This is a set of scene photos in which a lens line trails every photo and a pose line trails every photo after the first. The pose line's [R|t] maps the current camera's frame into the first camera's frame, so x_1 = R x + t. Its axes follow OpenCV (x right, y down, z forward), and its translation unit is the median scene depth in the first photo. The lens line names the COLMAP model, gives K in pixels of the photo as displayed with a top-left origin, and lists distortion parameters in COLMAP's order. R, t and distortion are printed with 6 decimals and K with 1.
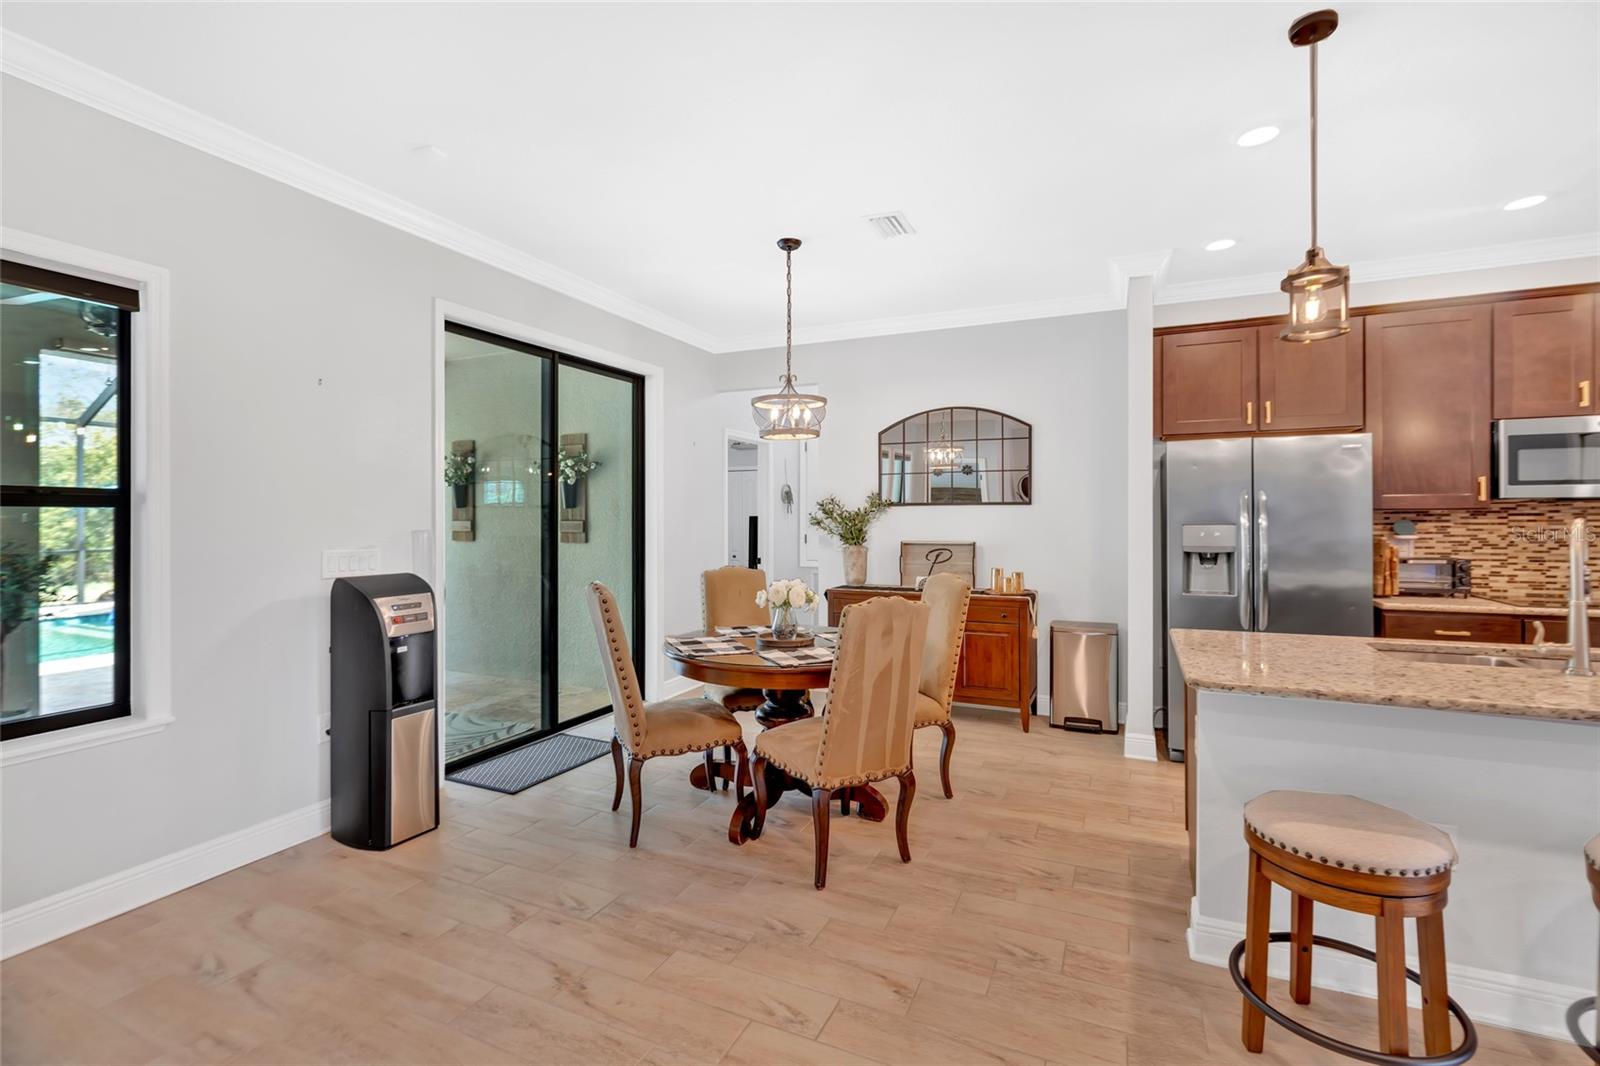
lens RADIAL K [[728.6, 0, 793.9], [0, 728.6, 518.9], [0, 0, 1]] dist [-0.010674, 0.002725]
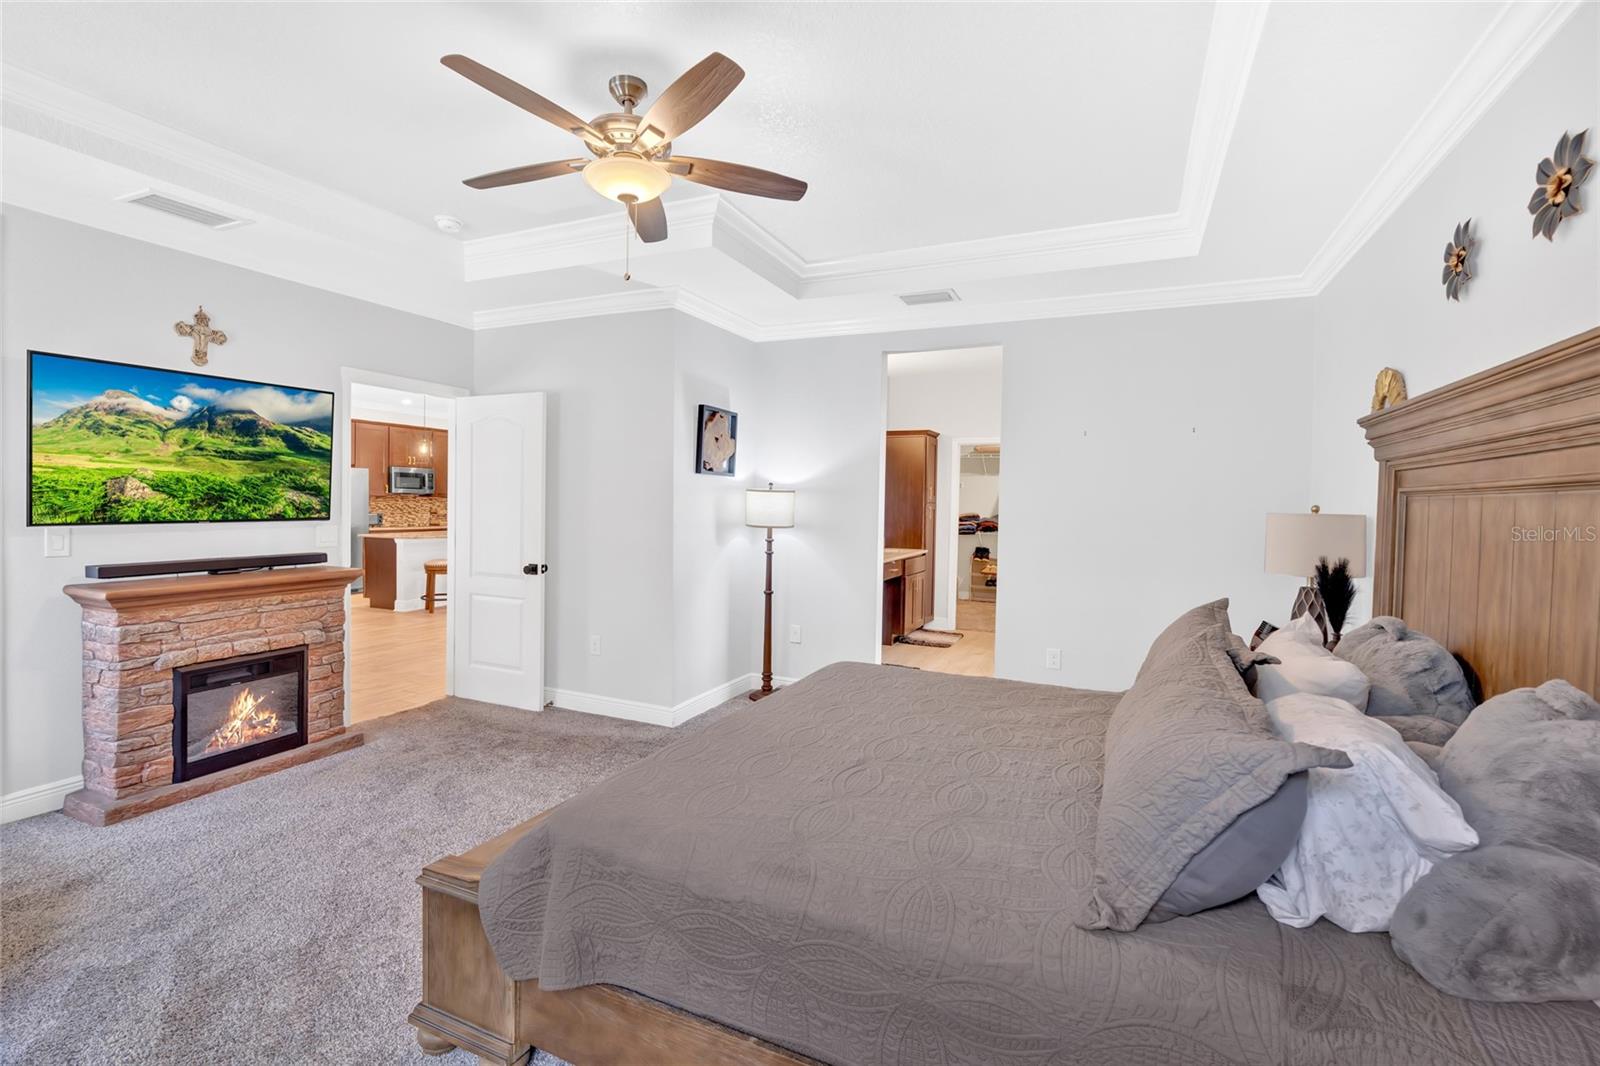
lens RADIAL K [[728.6, 0, 791.9], [0, 728.6, 523.6], [0, 0, 1]] dist [-0.010674, 0.002725]
pose [[-0.000746, -0.023558, 0.999722, -1.902490], [-0.013717, 0.999629, 0.023545, 0.005403], [-0.999906, -0.013696, -0.001069, -0.609683]]
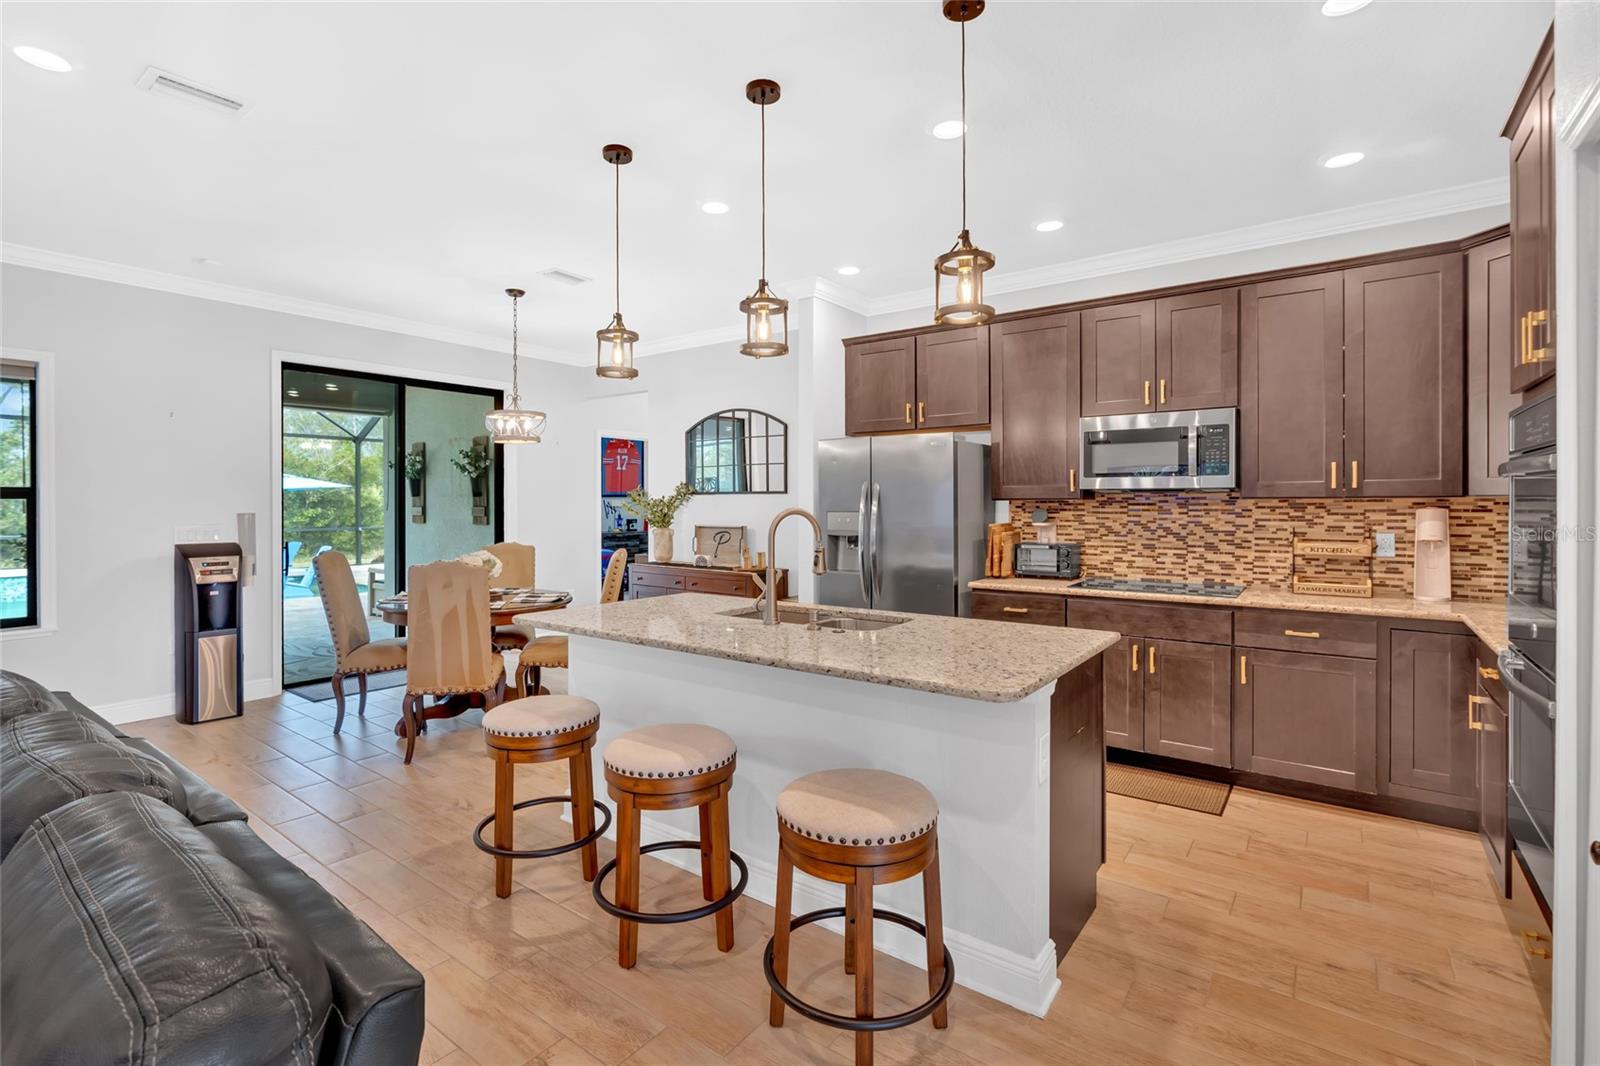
lens RADIAL K [[728.6, 0, 789.0], [0, 728.6, 519.1], [0, 0, 1]] dist [-0.010674, 0.002725]
pose [[0.978771, 0.007827, -0.204809, 0.724042], [-0.003759, 0.999788, 0.020243, -0.004087], [0.204924, -0.019044, 0.978593, -0.162068]]
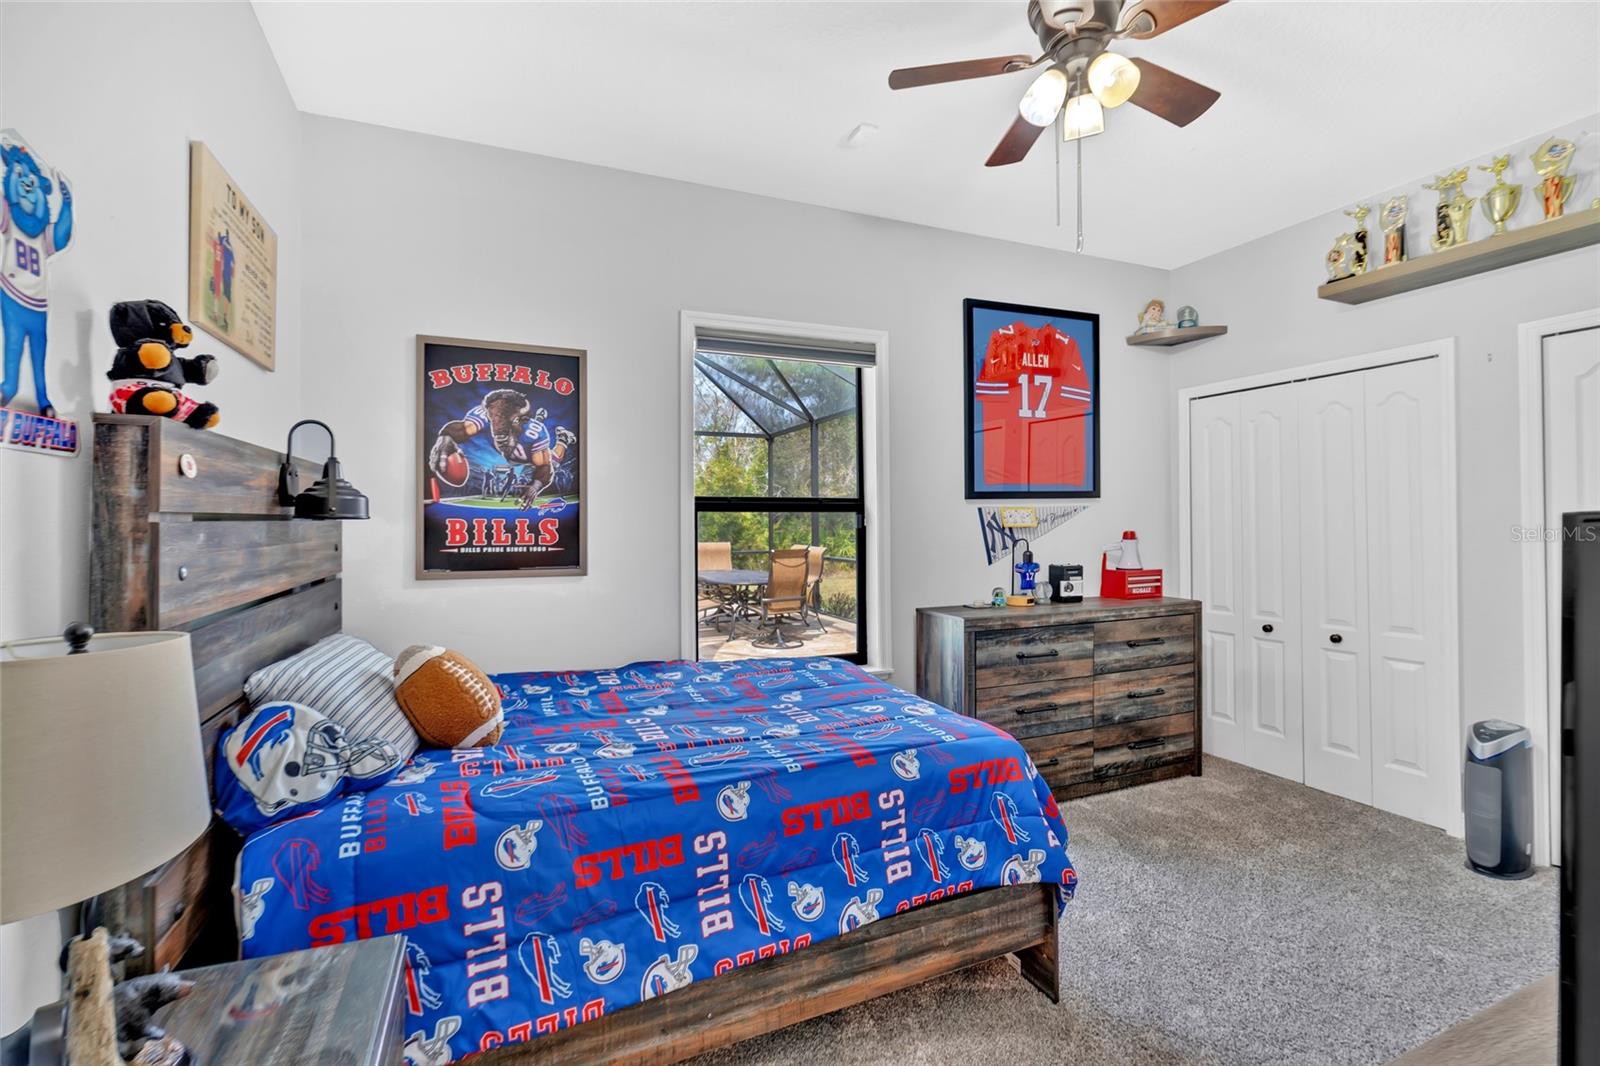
lens RADIAL K [[728.6, 0, 804.0], [0, 728.6, 517.3], [0, 0, 1]] dist [-0.010674, 0.002725]
pose [[0.749889, -0.006616, -0.661530, -0.138217], [0.004839, 0.999978, -0.004516, -0.003938], [0.661546, 0.000185, 0.749905, 1.668594]]
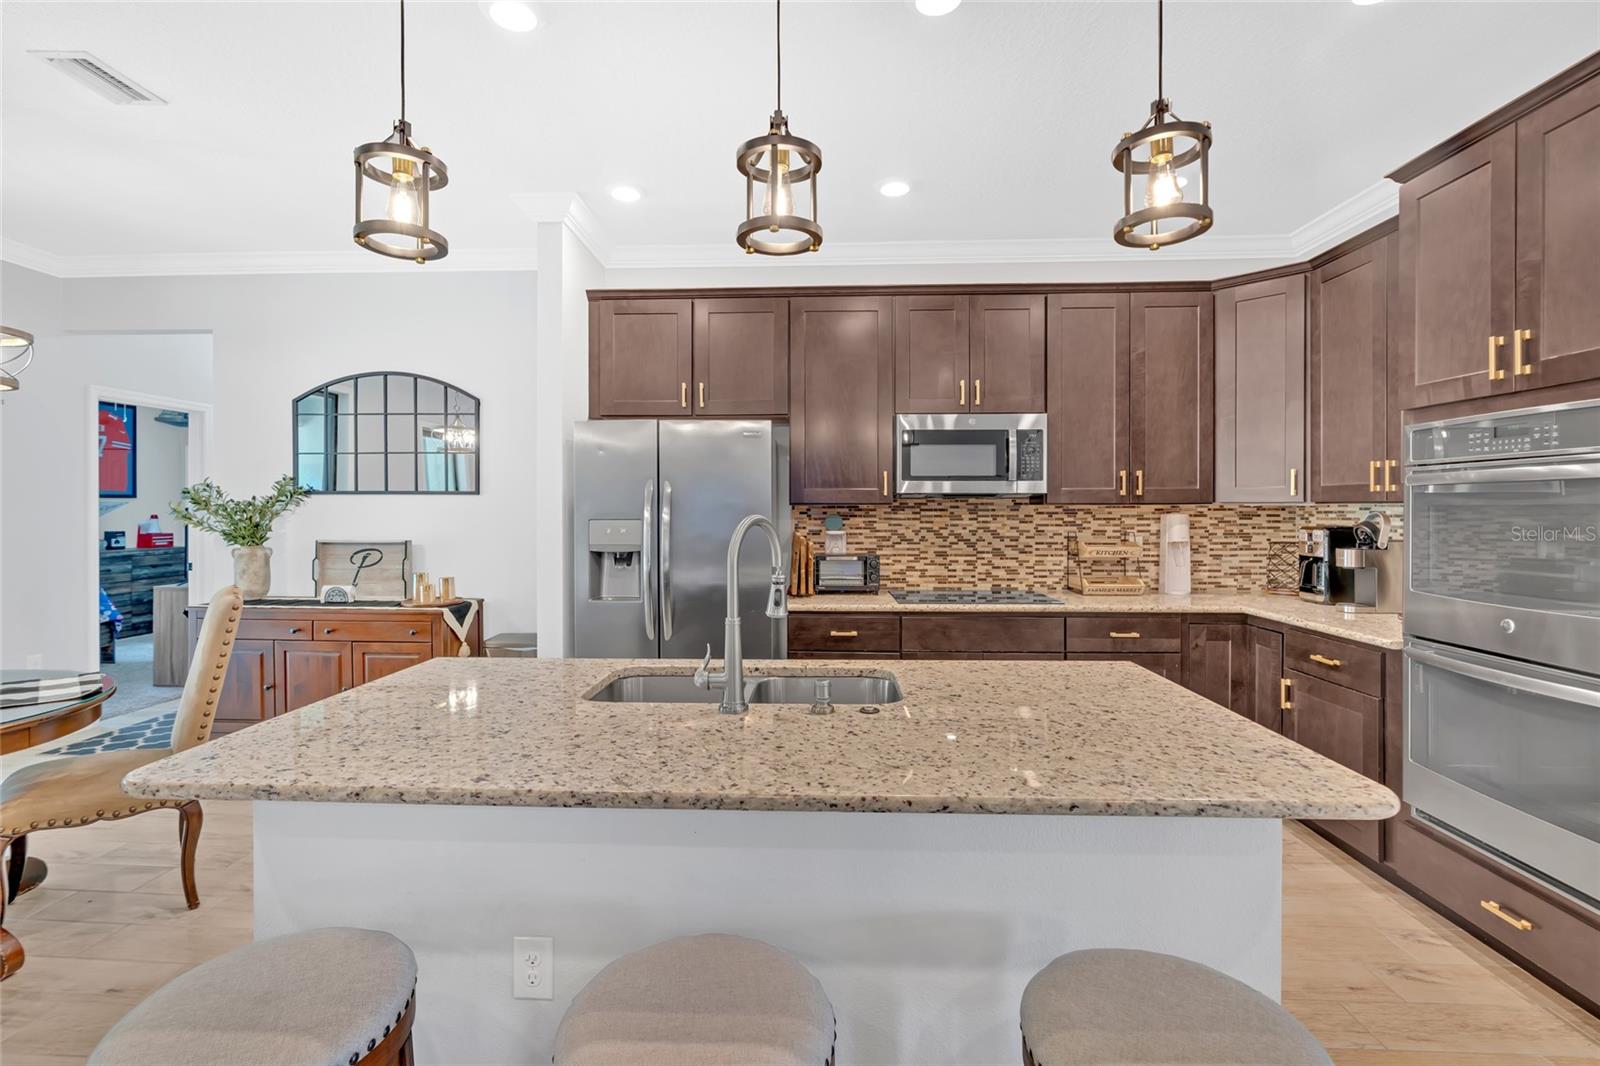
lens RADIAL K [[728.6, 0, 793.7], [0, 728.6, 519.6], [0, 0, 1]] dist [-0.010674, 0.002725]
pose [[0.925498, 0.000561, 0.378753, 0.439786], [-0.004582, 0.999942, 0.009716, -0.001574], [-0.378725, -0.010727, 0.925447, 0.120905]]
